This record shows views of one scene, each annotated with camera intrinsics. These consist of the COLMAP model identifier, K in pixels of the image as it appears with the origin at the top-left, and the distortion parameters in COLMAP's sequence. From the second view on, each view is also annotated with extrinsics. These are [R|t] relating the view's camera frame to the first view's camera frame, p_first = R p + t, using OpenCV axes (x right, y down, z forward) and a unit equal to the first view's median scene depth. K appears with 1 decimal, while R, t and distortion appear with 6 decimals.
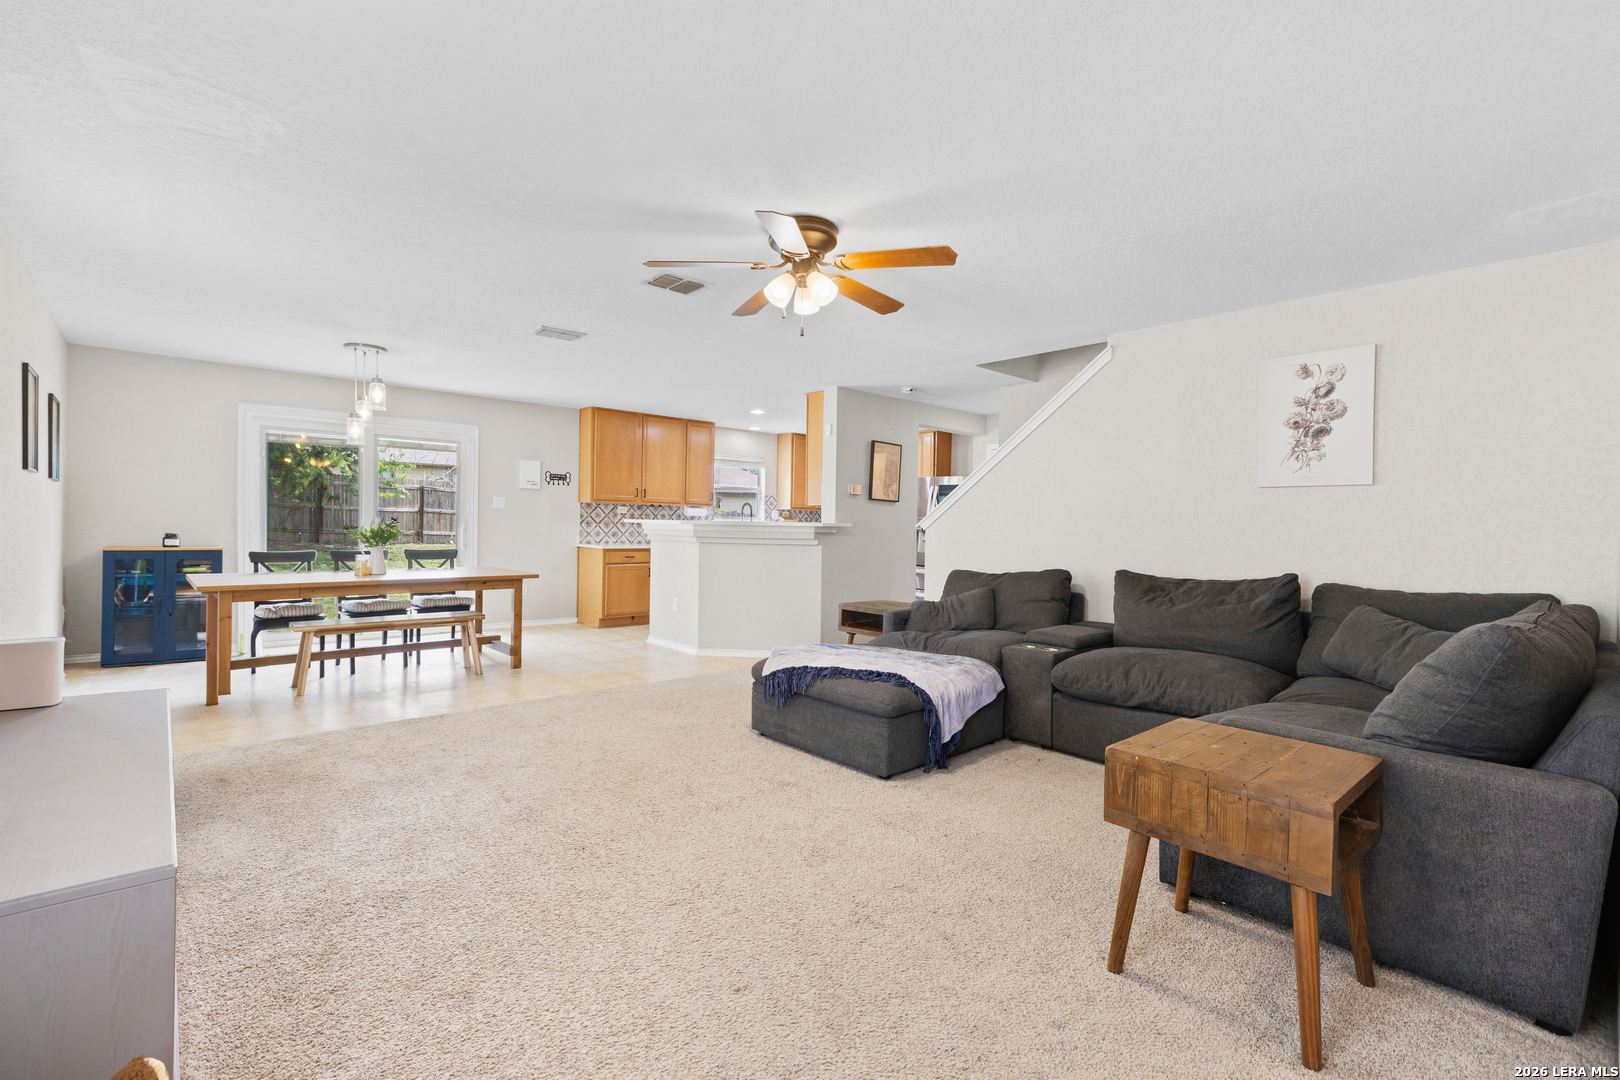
lens RADIAL K [[736.9, 0, 796.5], [0, 736.9, 528.8], [0, 0, 1]] dist [-0.002040, 0.000215]
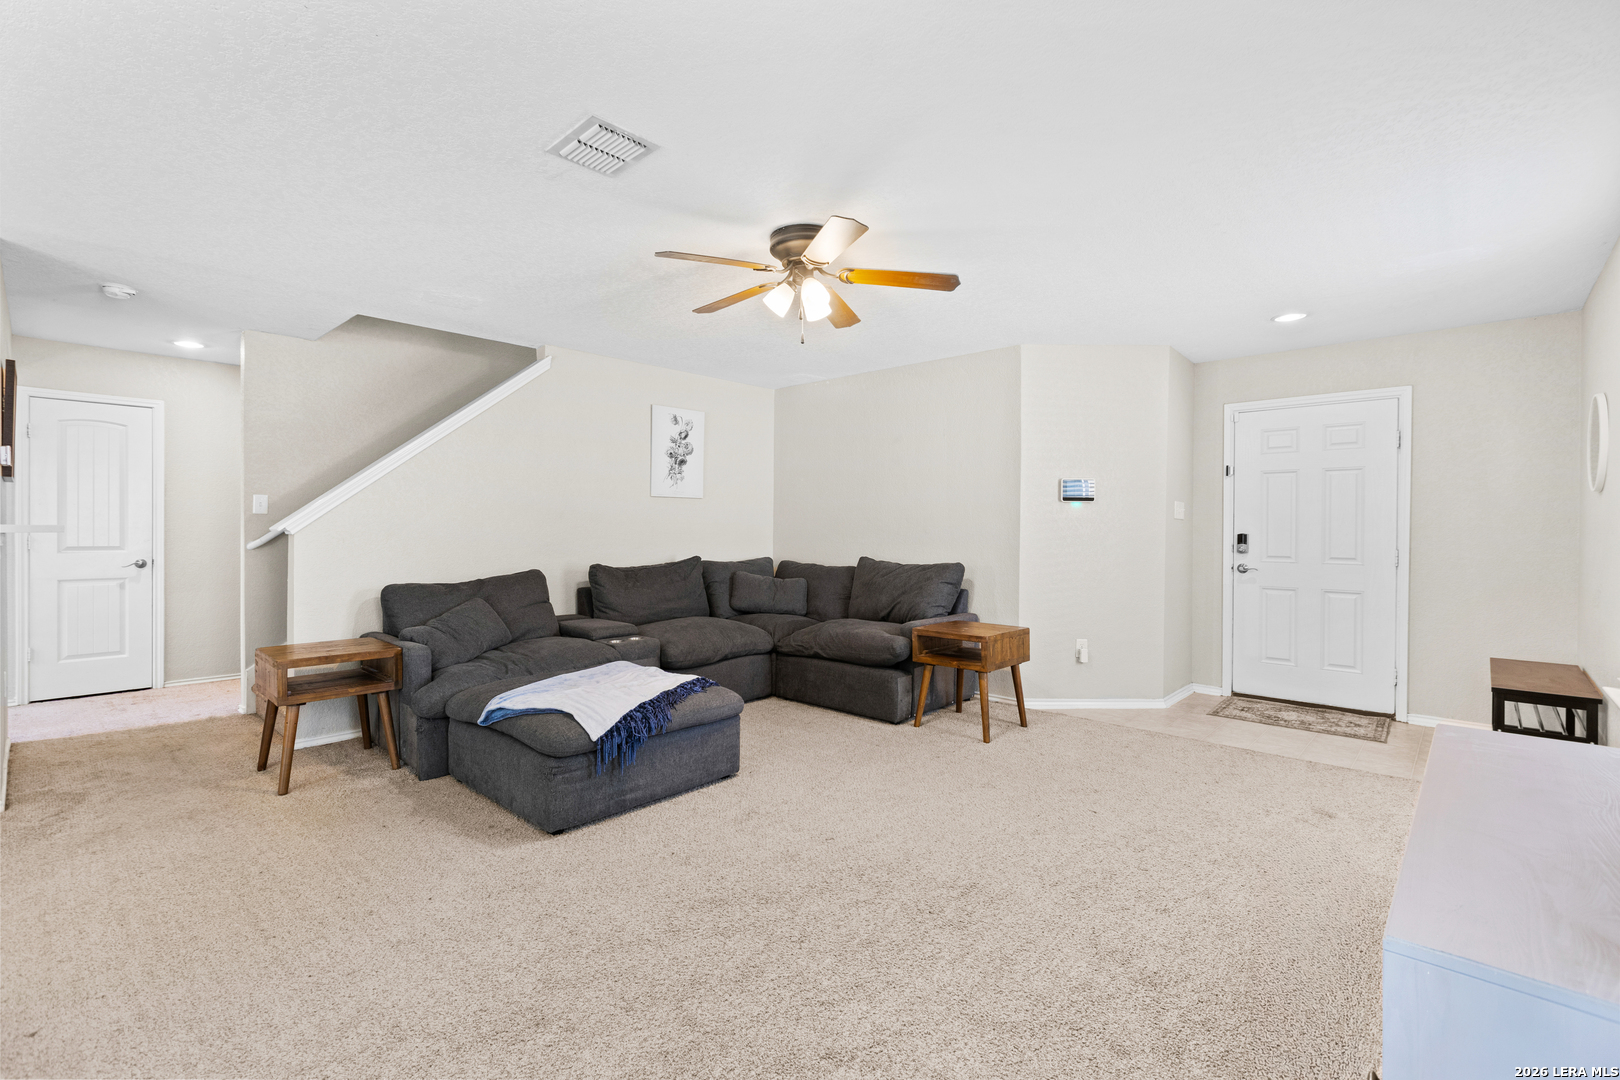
lens RADIAL K [[736.9, 0, 794.4], [0, 736.9, 536.4], [0, 0, 1]] dist [-0.002040, 0.000215]
pose [[-0.104140, -0.030627, 0.994091, -0.823525], [0.001463, 0.999520, 0.030947, -0.024942], [-0.994562, 0.004677, -0.104045, 0.925308]]
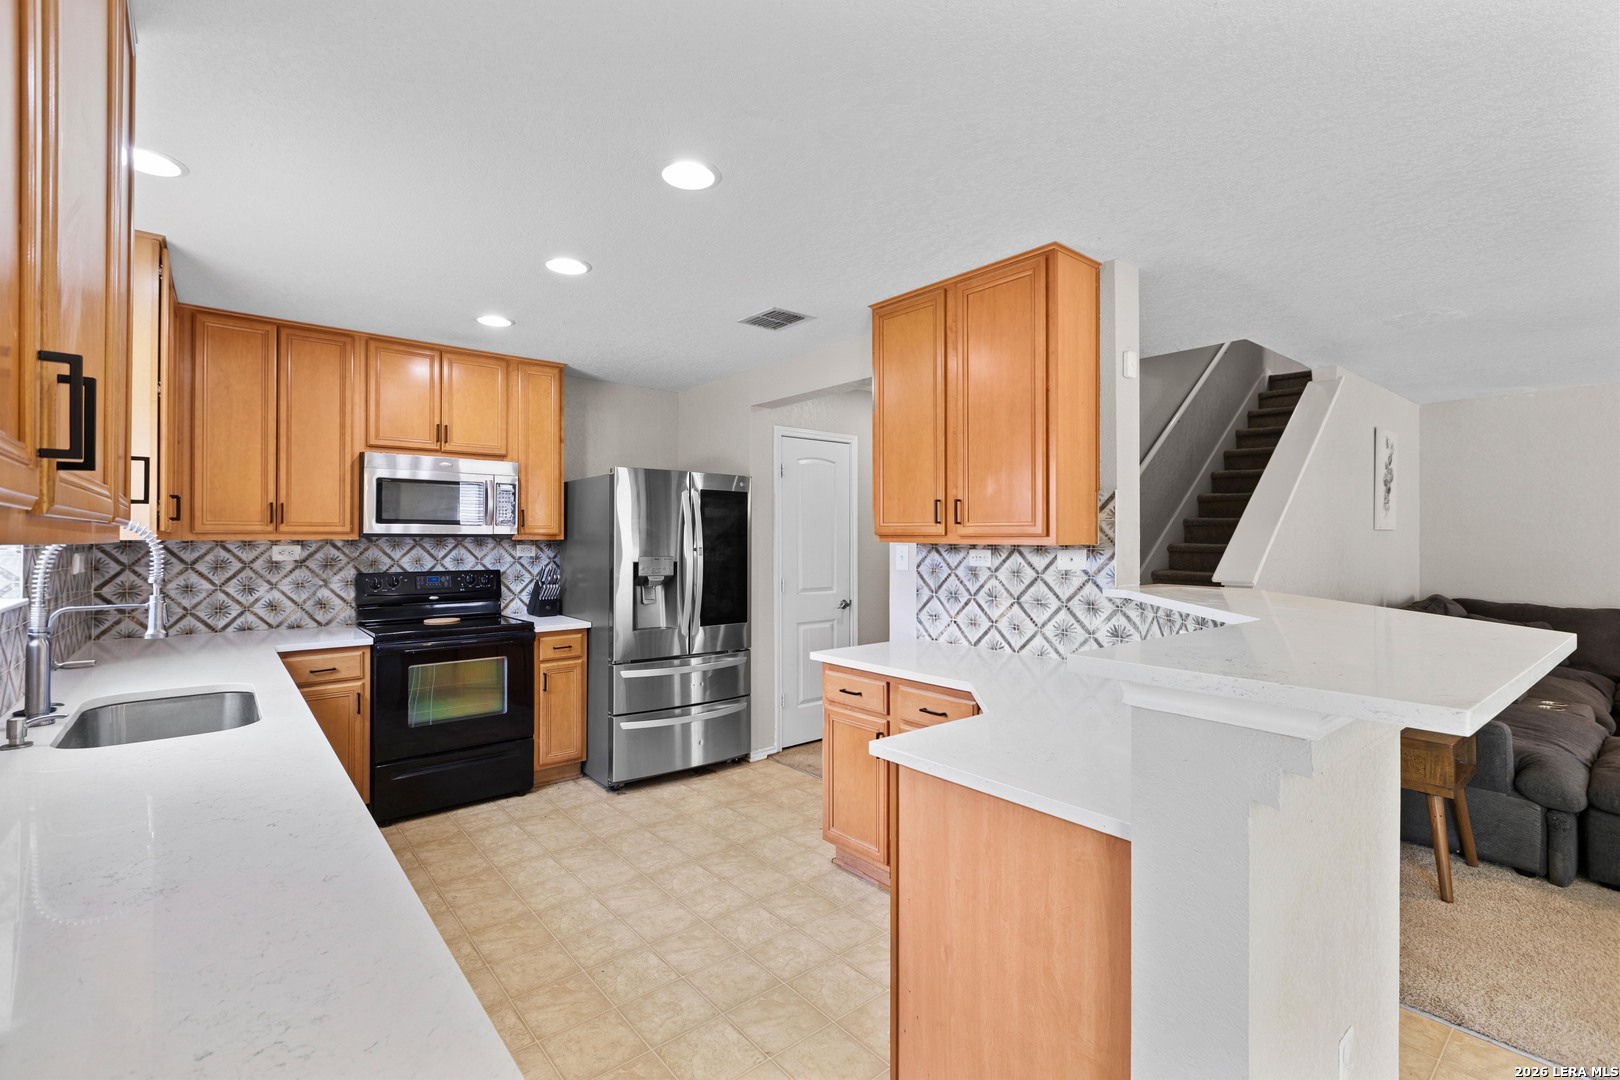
lens RADIAL K [[736.9, 0, 812.0], [0, 736.9, 540.3], [0, 0, 1]] dist [-0.002040, 0.000215]
pose [[0.039293, -0.021881, 0.998988, -0.672122], [0.009662, 0.999722, 0.021517, -0.078550], [-0.999181, 0.008806, 0.039493, 1.994360]]
